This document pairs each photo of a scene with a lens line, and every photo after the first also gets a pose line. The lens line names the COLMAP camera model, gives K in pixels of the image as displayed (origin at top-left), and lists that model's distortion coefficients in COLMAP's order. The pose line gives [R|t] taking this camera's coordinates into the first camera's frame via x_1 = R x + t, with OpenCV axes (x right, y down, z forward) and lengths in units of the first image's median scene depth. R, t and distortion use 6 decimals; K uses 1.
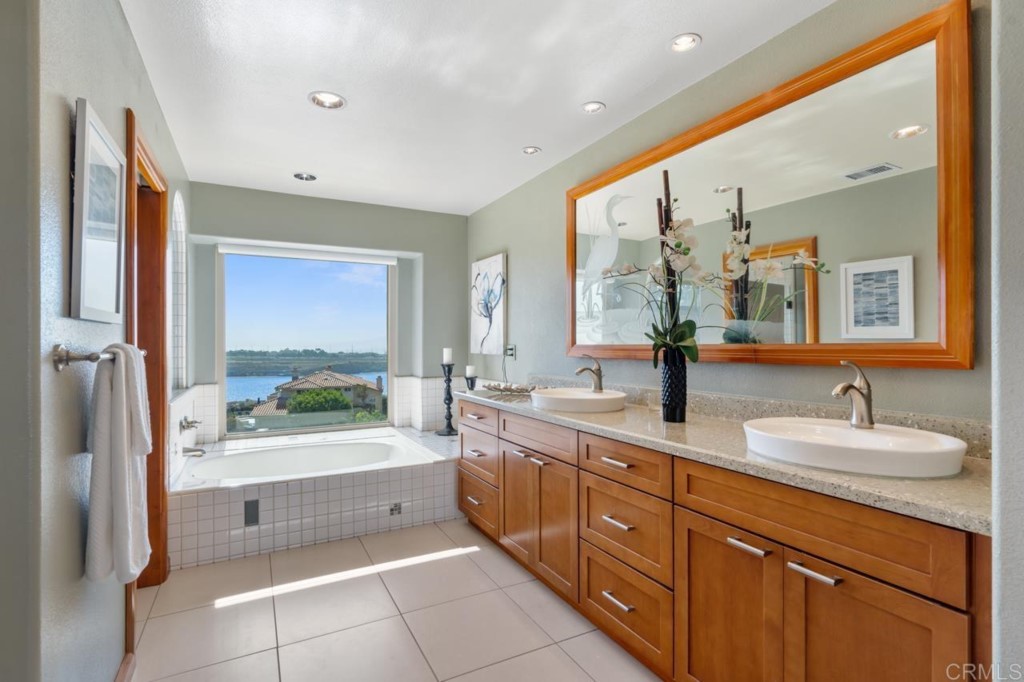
lens RADIAL K [[473.2, 0, 510.0], [0, 473.2, 350.0], [0, 0, 1]] dist [0.000477, 0.000001]
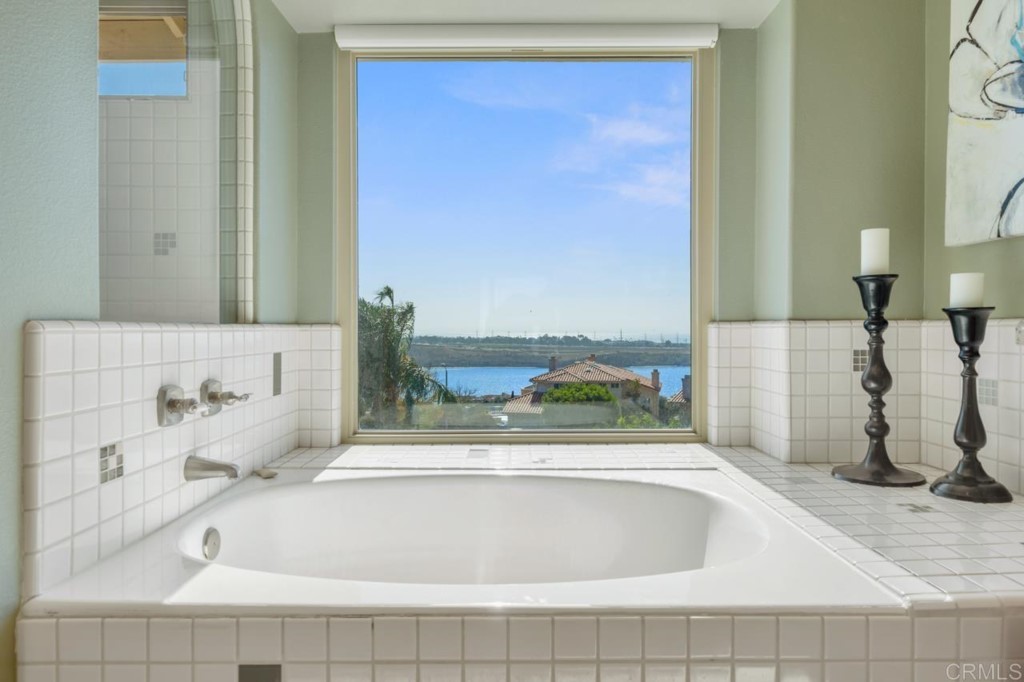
lens RADIAL K [[622.8, 0, 512.0], [0, 622.8, 341.0], [0, 0, 1]] dist [0.016423, 0.000920]
pose [[0.879834, 0.005381, -0.475252, -0.140043], [-0.002512, 0.999975, 0.006671, 0.071297], [0.475275, -0.004676, 0.879825, 0.453218]]
